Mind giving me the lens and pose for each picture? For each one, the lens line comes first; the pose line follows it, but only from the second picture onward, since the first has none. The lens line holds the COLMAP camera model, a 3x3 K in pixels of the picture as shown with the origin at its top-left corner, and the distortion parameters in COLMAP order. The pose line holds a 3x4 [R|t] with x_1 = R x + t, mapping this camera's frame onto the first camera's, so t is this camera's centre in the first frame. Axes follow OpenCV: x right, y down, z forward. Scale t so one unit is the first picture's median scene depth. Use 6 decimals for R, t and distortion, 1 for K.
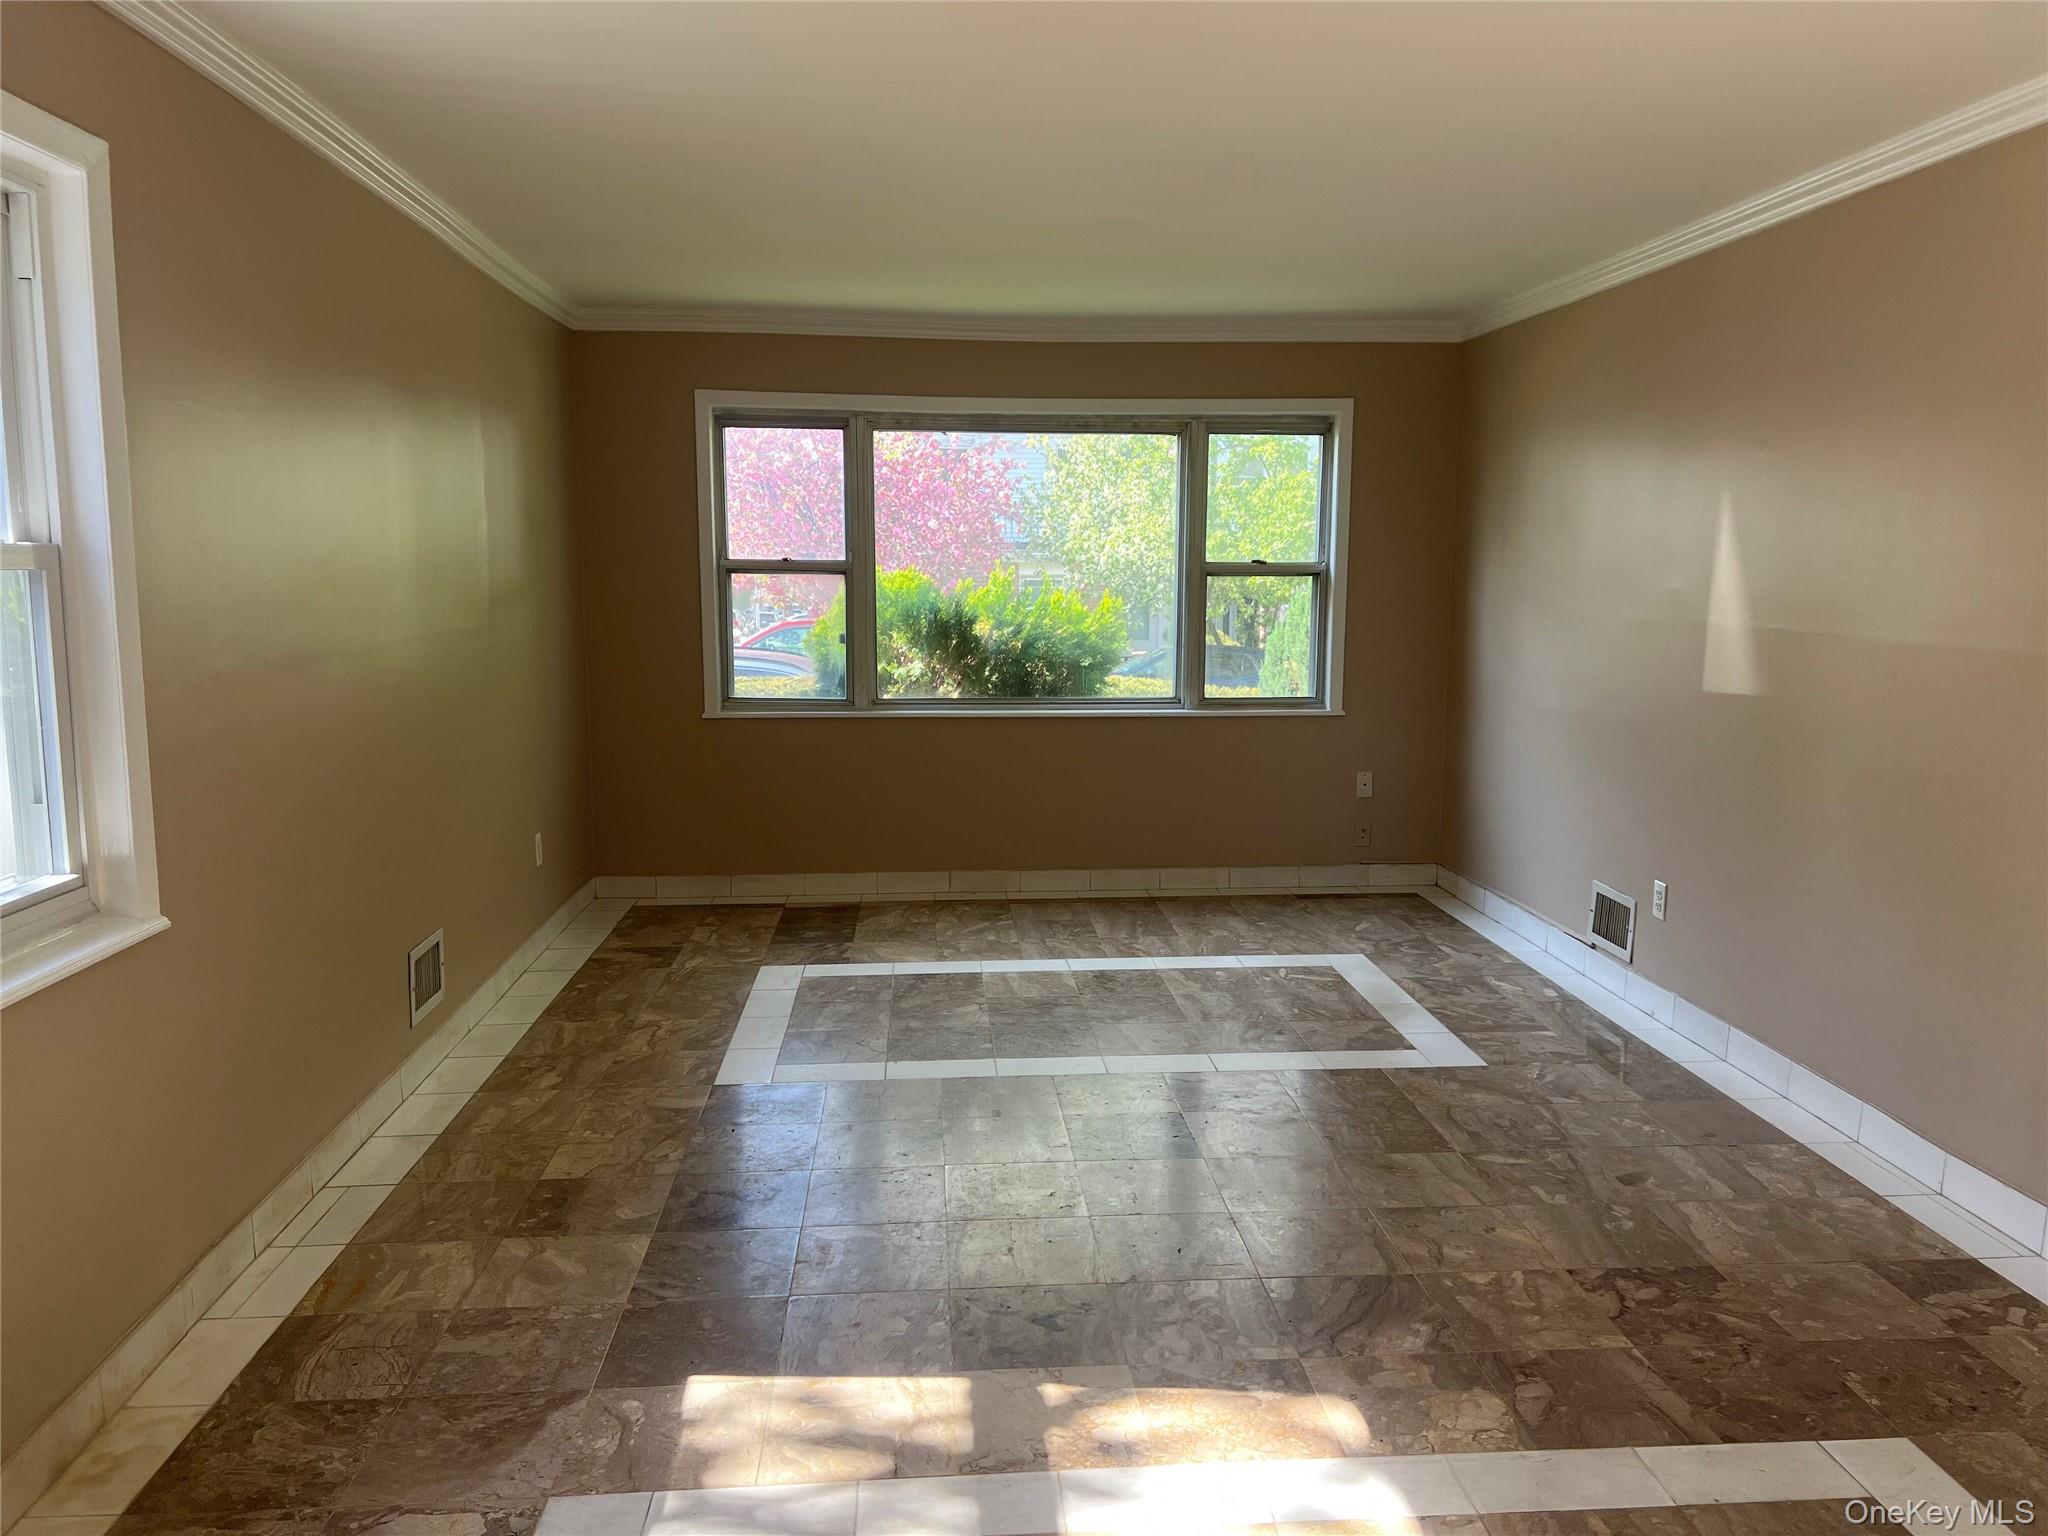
lens RADIAL K [[1534.2, 0, 1024.0], [0, 1534.2, 768.0], [0, 0, 1]] dist [0.105729, -0.148093]
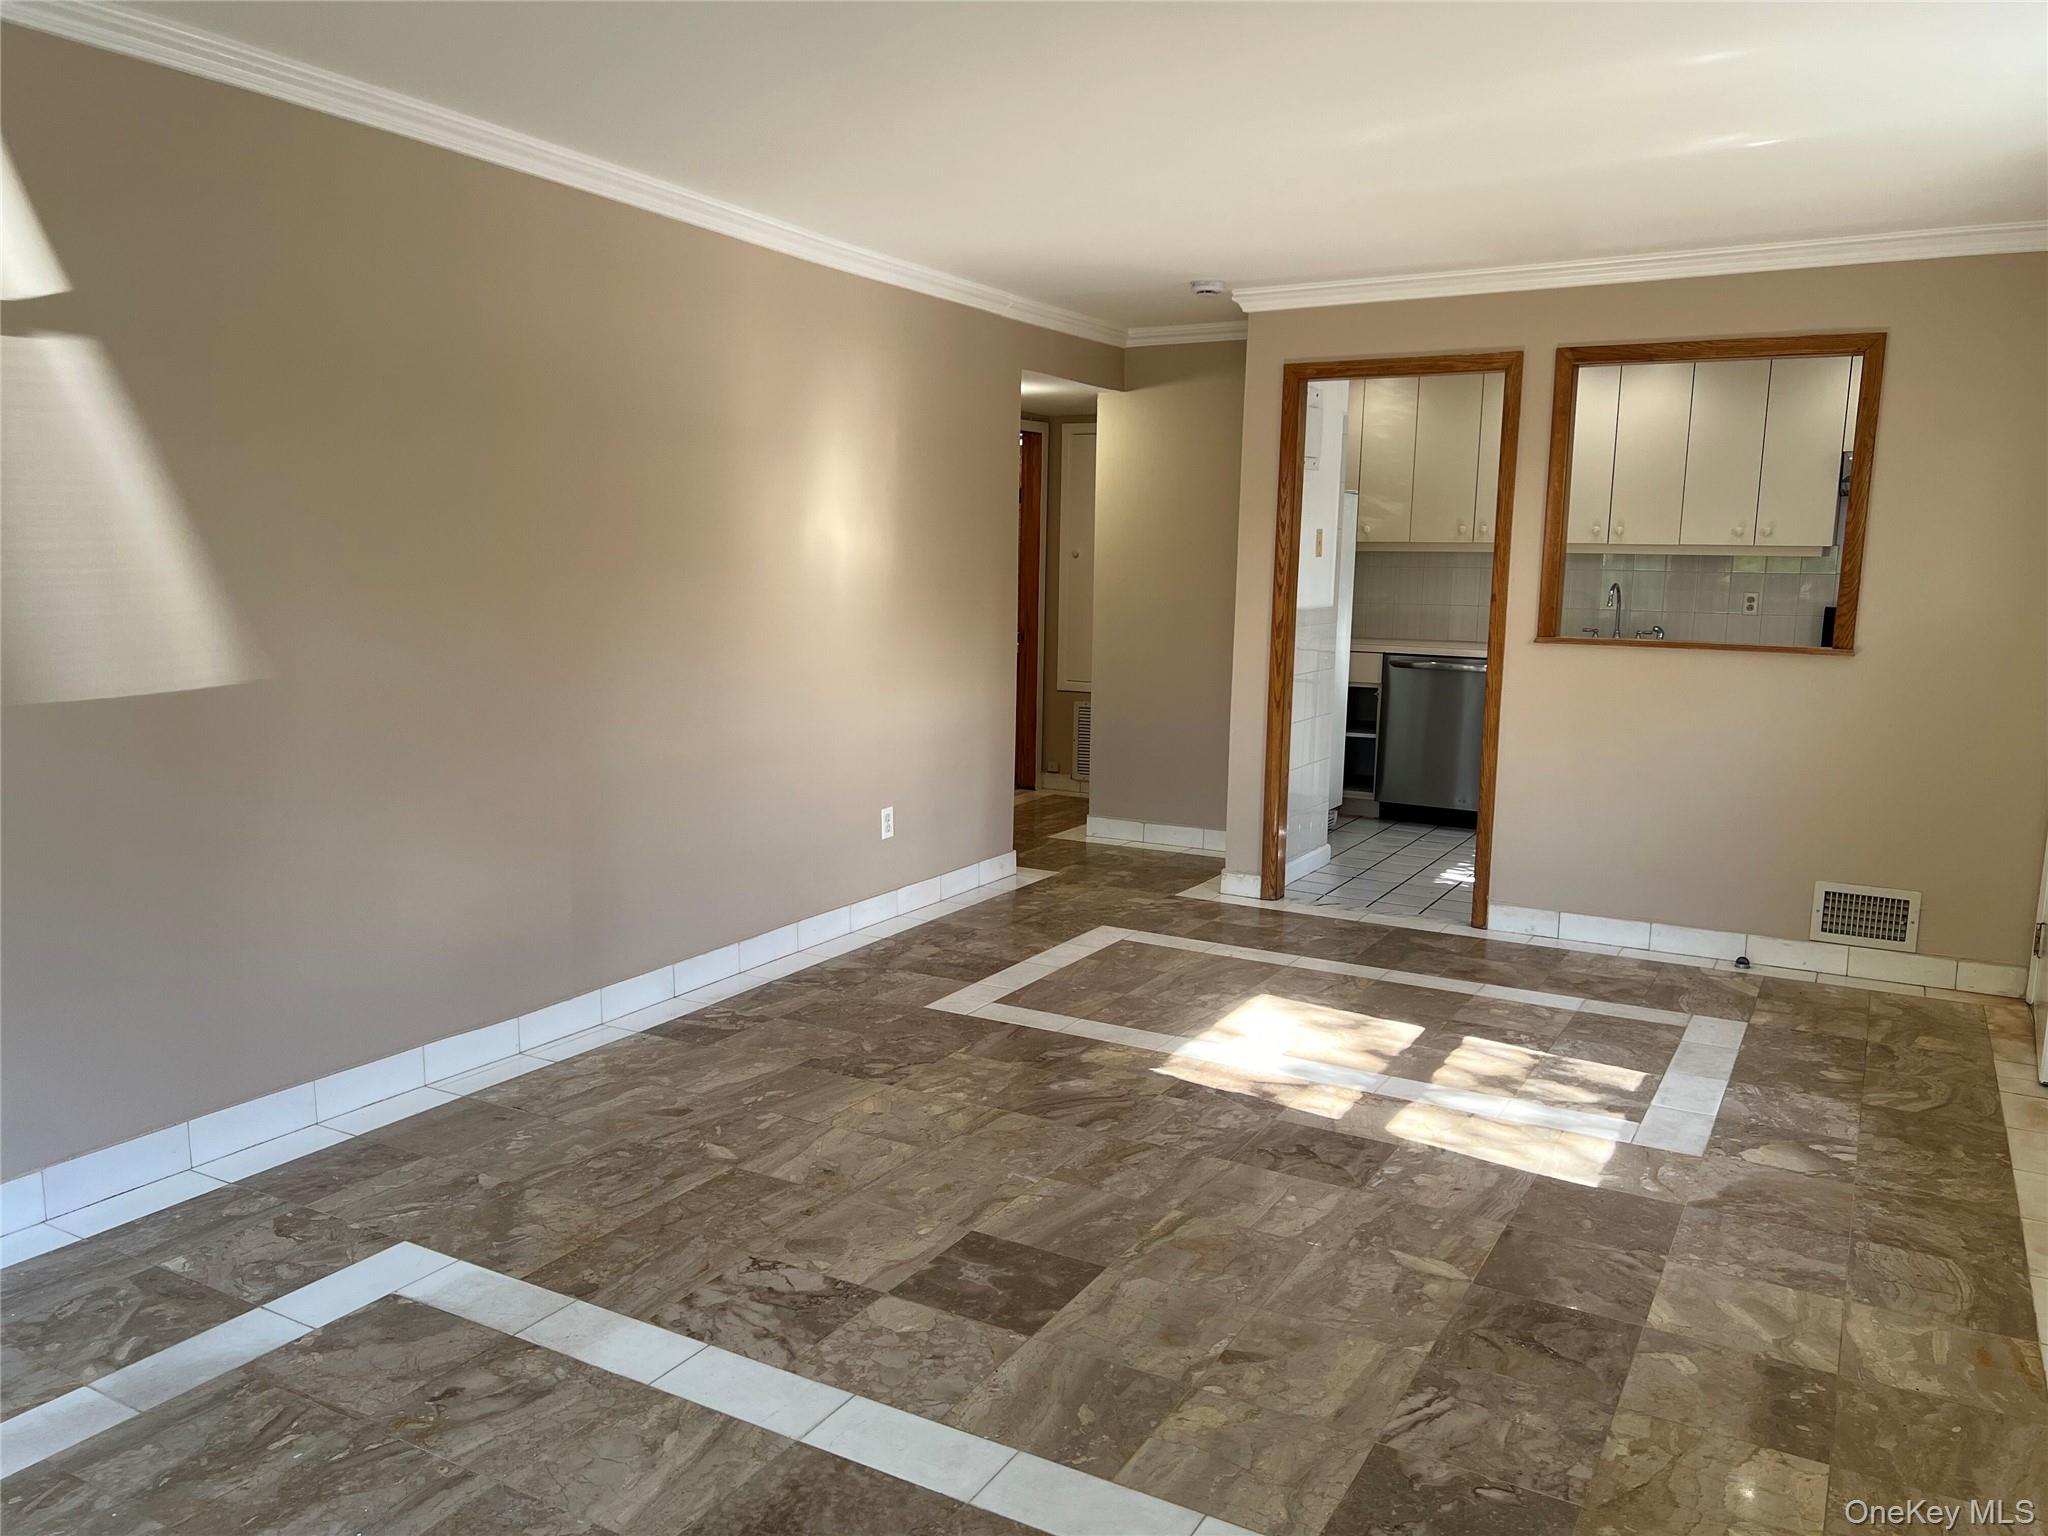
lens RADIAL K [[1520.3, 0, 1024.0], [0, 1520.3, 768.0], [0, 0, 1]] dist [0.085620, -0.122876]
pose [[-0.834837, -0.095135, 0.542214, -0.248737], [0.052303, 0.966791, 0.250160, -0.149060], [-0.548007, 0.237202, -0.802137, 1.163128]]
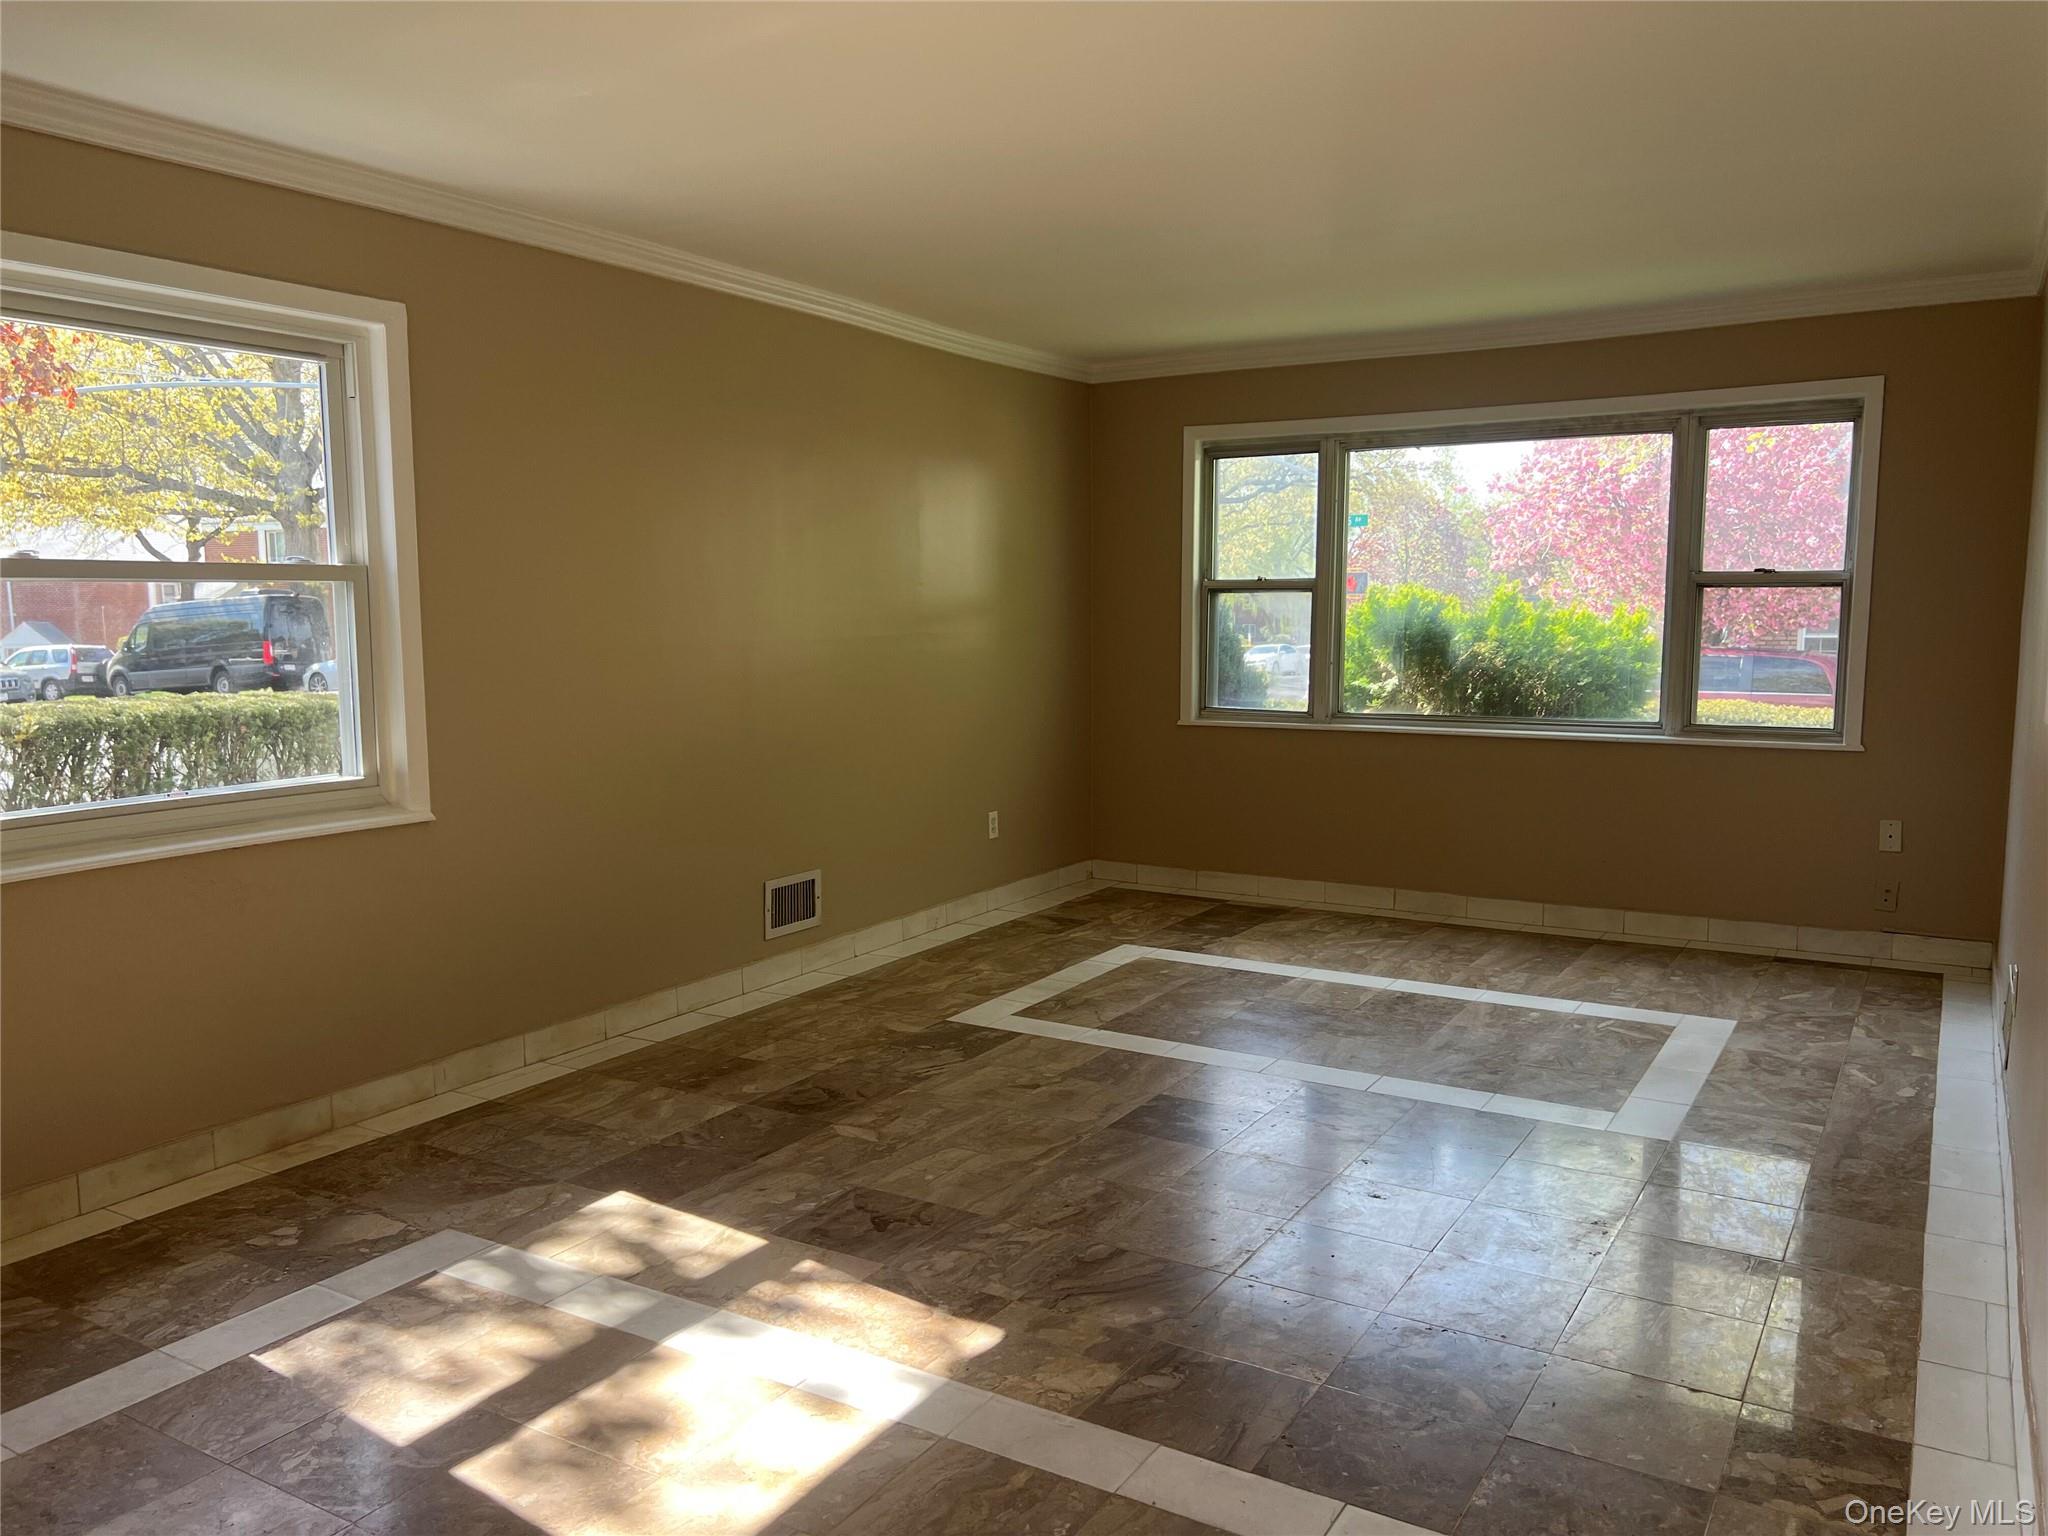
lens RADIAL K [[1520.3, 0, 1024.0], [0, 1520.3, 768.0], [0, 0, 1]] dist [0.085620, -0.122876]
pose [[0.811756, 0.056513, -0.581256, 0.424579], [-0.067861, 0.997692, 0.002230, 0.004963], [0.580040, 0.037635, 0.813718, 0.069075]]
